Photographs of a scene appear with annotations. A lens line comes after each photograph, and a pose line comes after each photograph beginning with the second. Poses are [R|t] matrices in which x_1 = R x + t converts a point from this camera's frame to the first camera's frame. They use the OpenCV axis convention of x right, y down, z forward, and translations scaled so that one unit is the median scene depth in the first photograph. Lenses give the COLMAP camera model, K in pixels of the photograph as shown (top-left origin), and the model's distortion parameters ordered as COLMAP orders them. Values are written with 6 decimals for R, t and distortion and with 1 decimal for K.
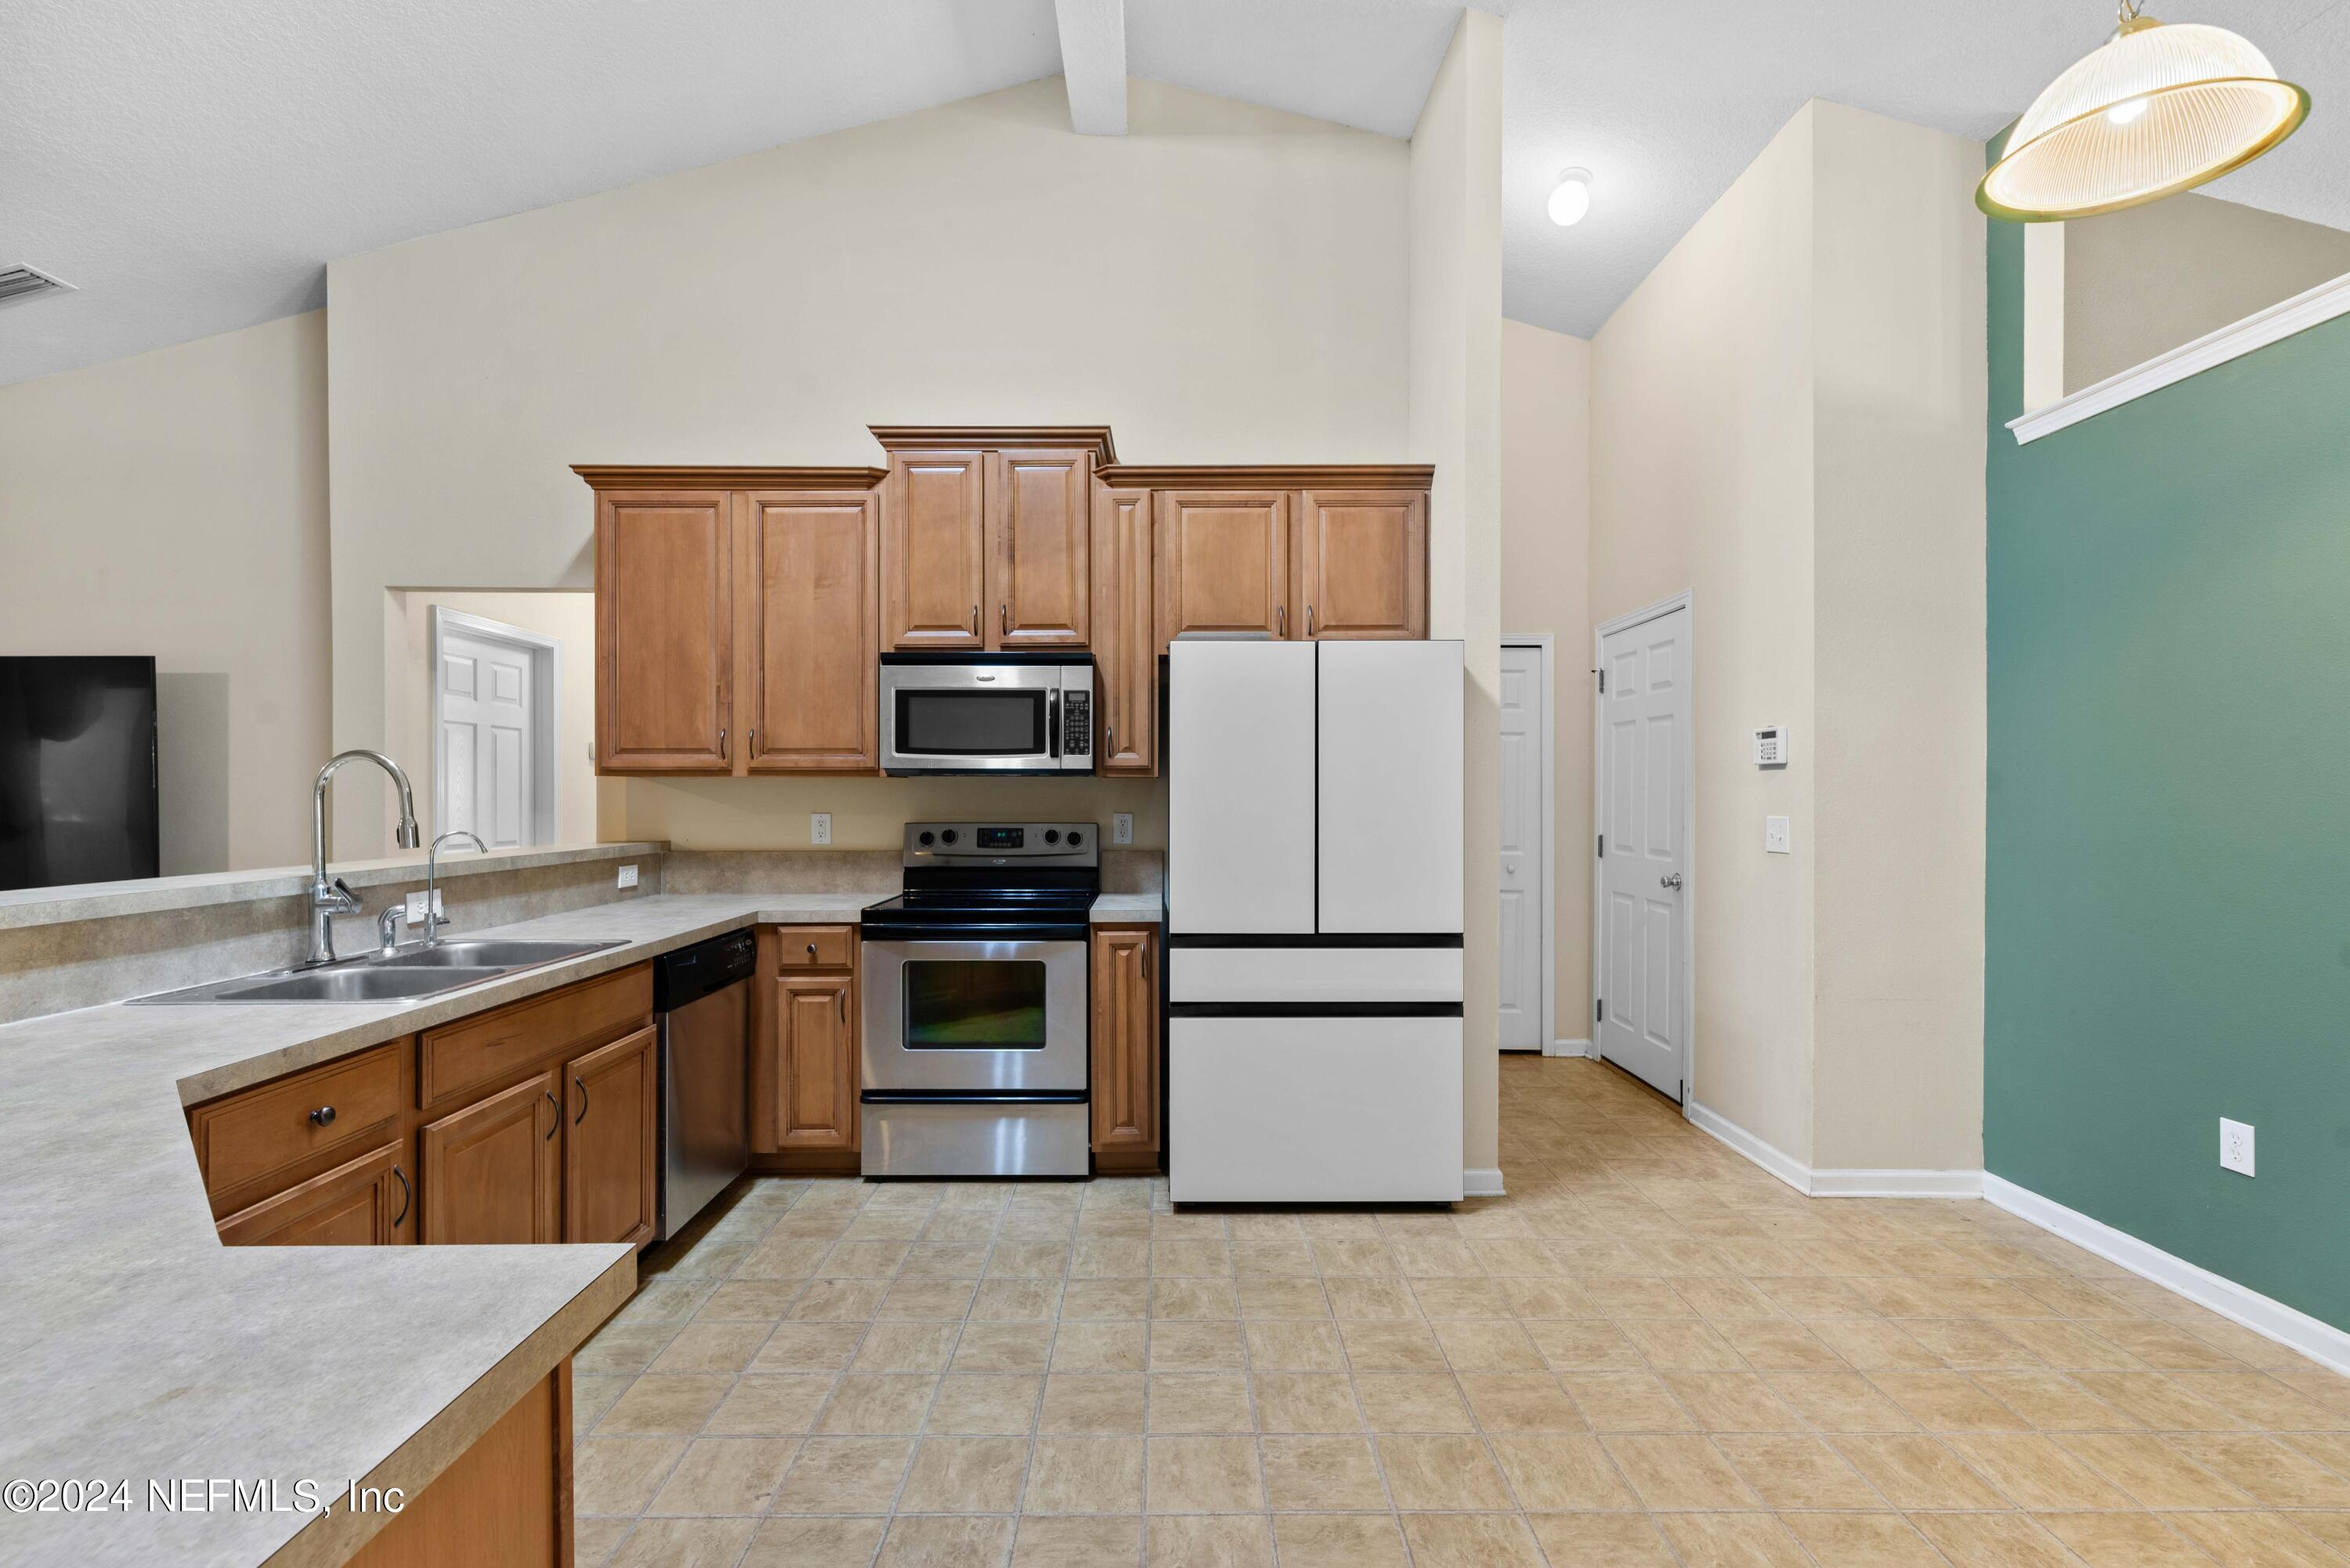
lens RADIAL K [[1040.3, 0, 1161.3], [0, 1040.3, 795.1], [0, 0, 1]] dist [-0.004735, 0.000645]
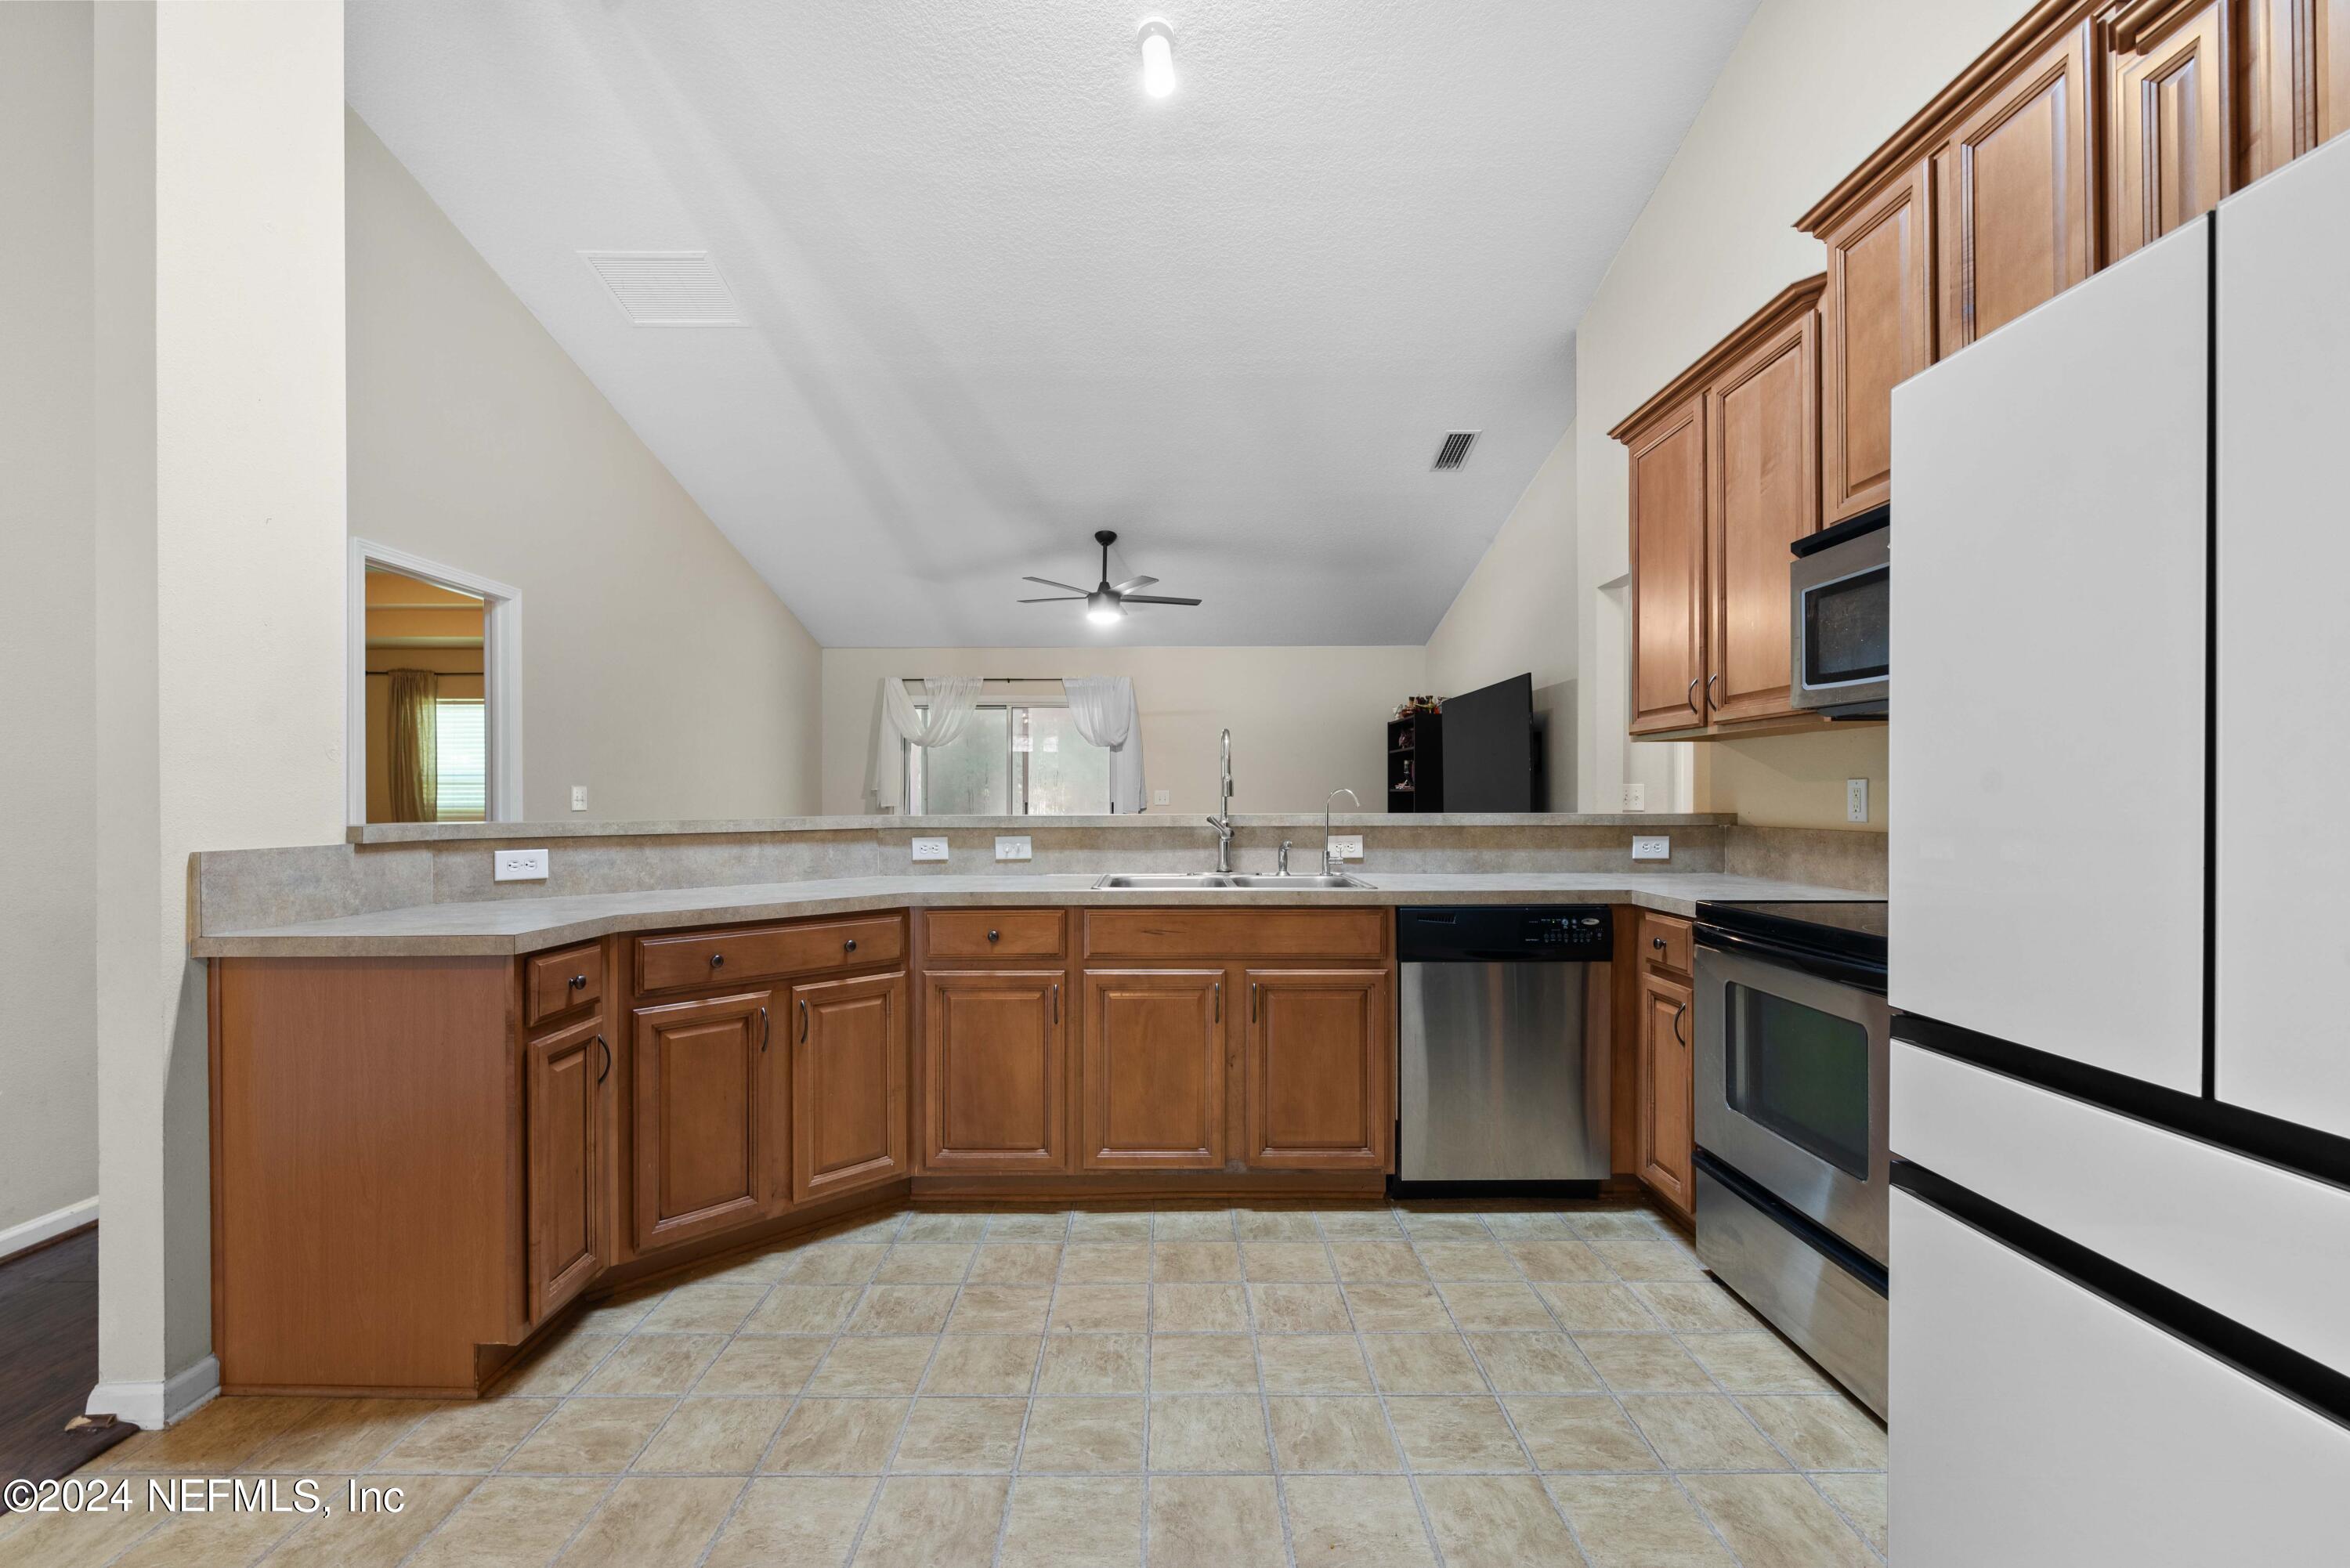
lens RADIAL K [[1004.1, 0, 1164.1], [0, 1004.1, 796.2], [0, 0, 1]] dist [0.001532, -0.000763]
pose [[0.000783, 0.001462, -0.999999, 0.468778], [0.001068, 0.999998, 0.001463, 0.036115], [0.999999, -0.001070, 0.000781, 0.671248]]
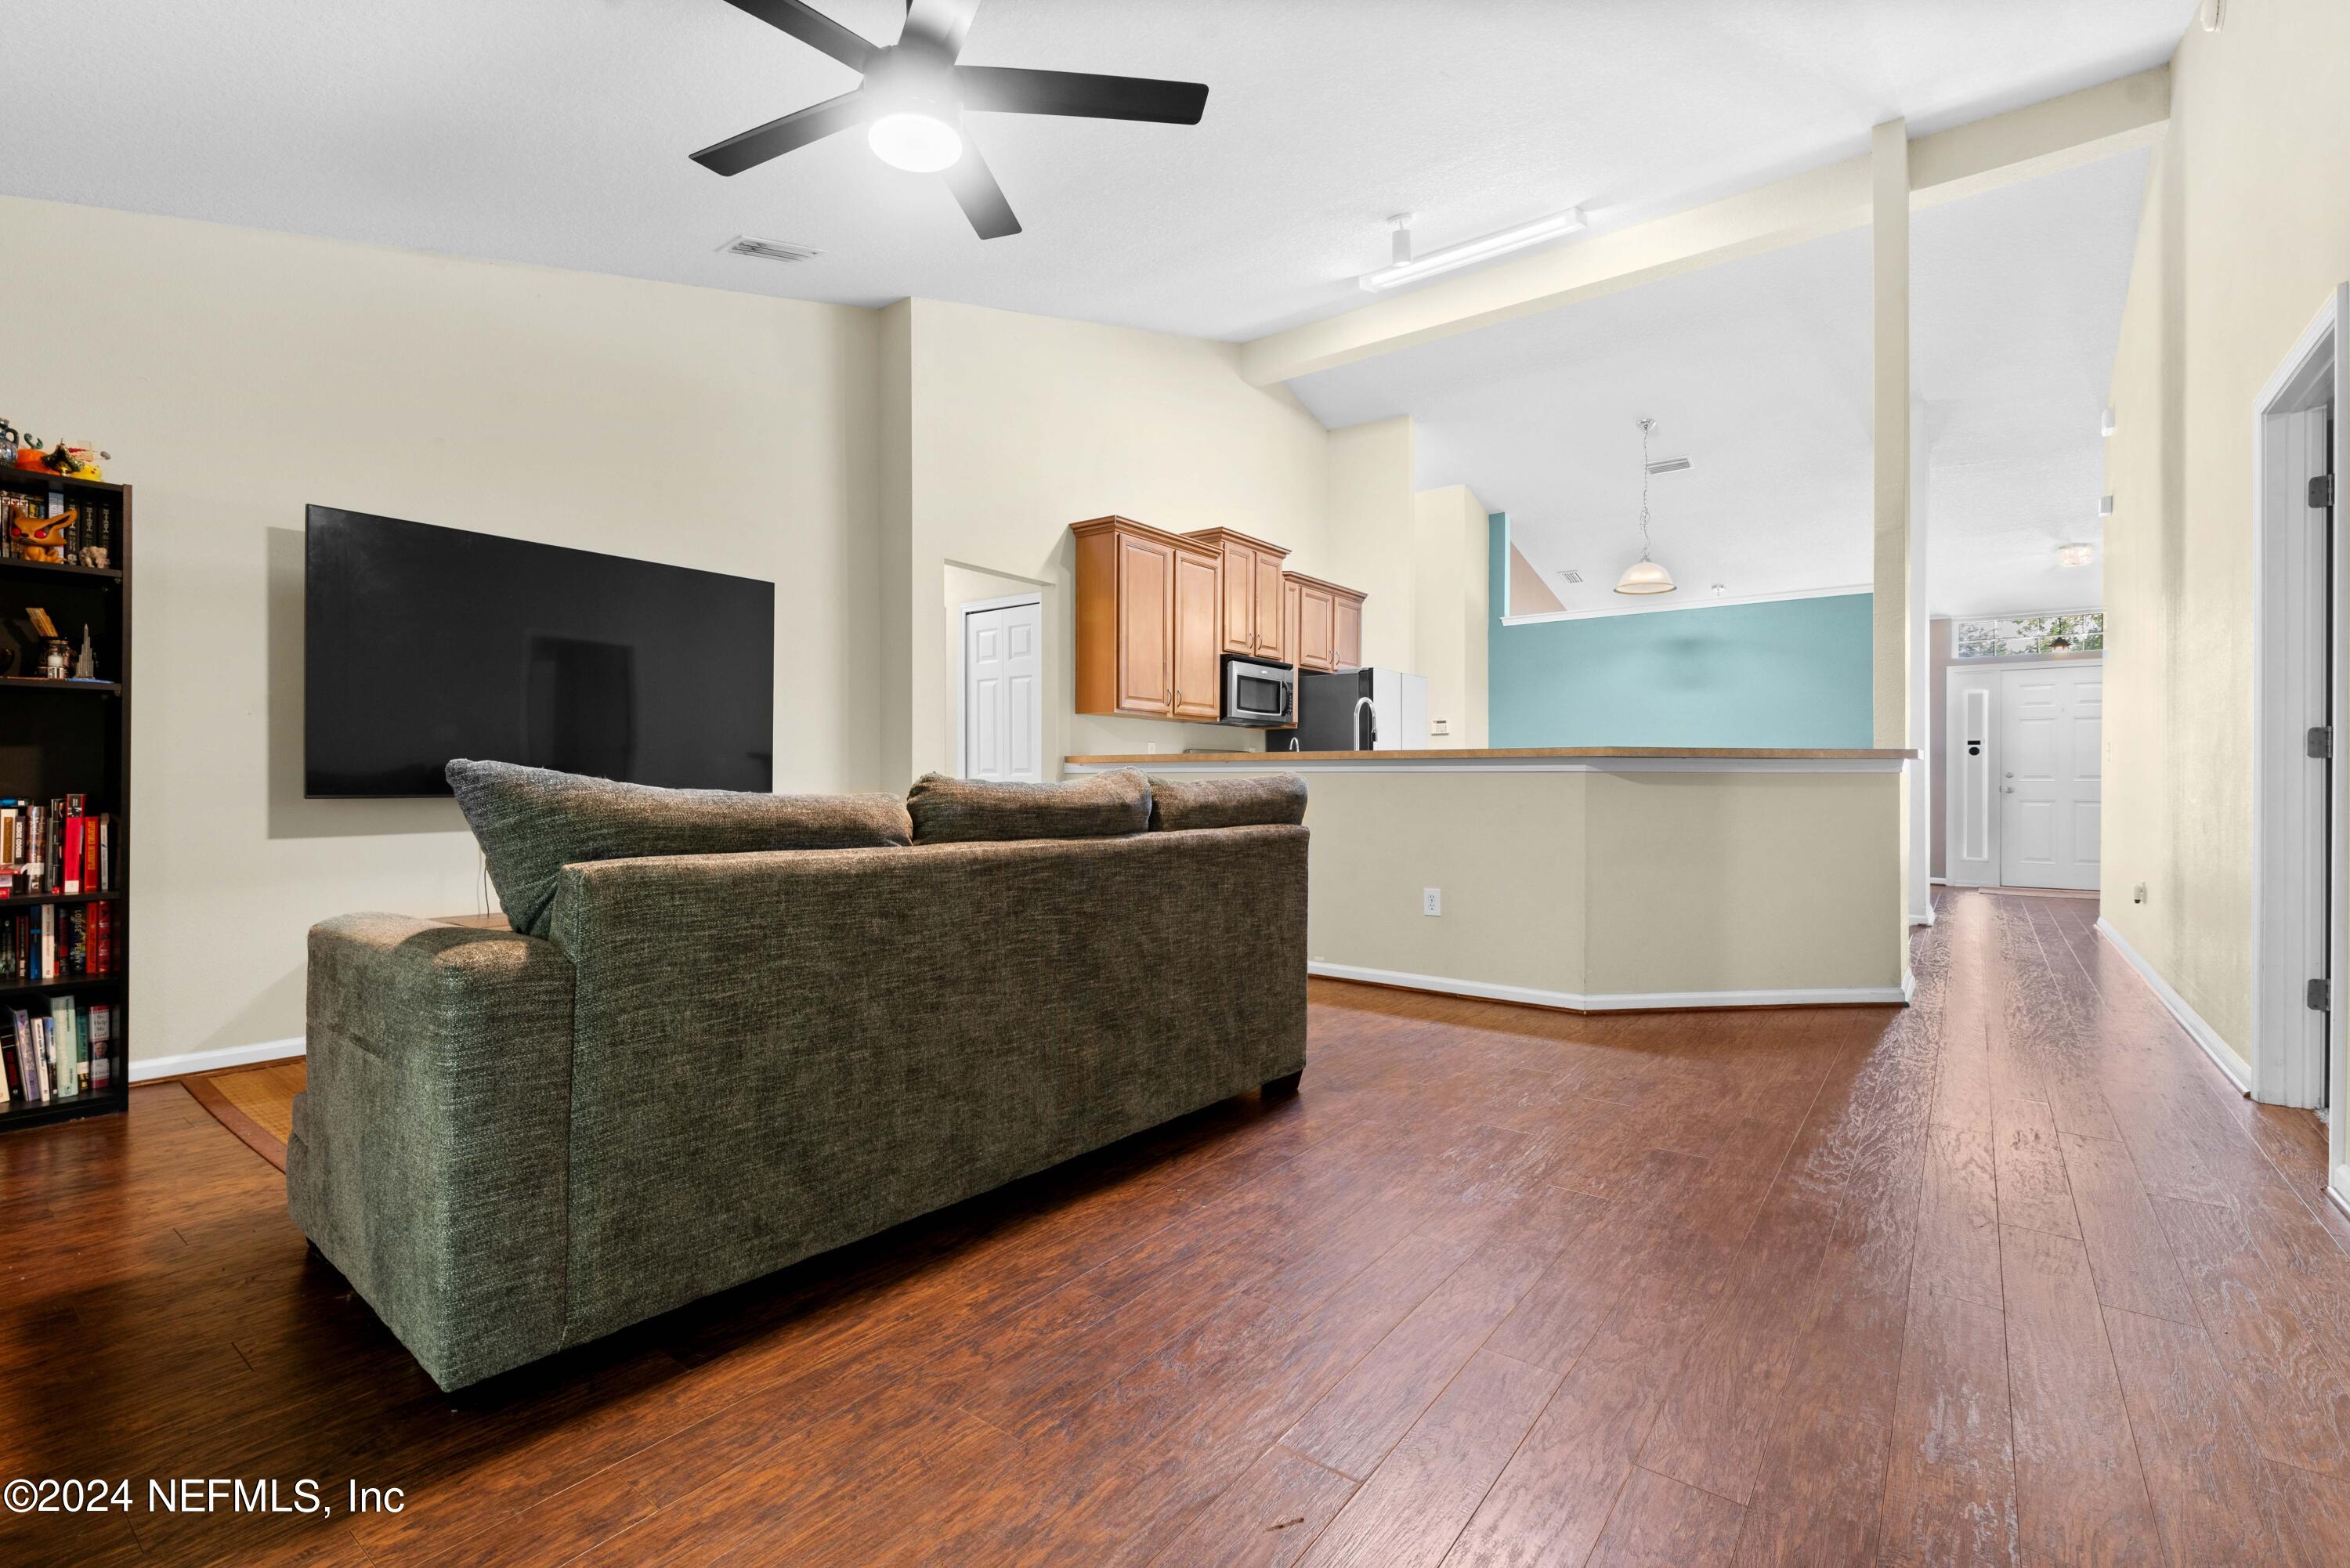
lens RADIAL K [[1040.3, 0, 1141.1], [0, 1040.3, 791.0], [0, 0, 1]] dist [-0.004735, 0.000645]
pose [[0.626257, -0.001677, 0.779615, -2.084098], [-0.002245, 0.999990, 0.003954, 0.112723], [-0.779614, -0.004227, 0.626247, -0.023477]]
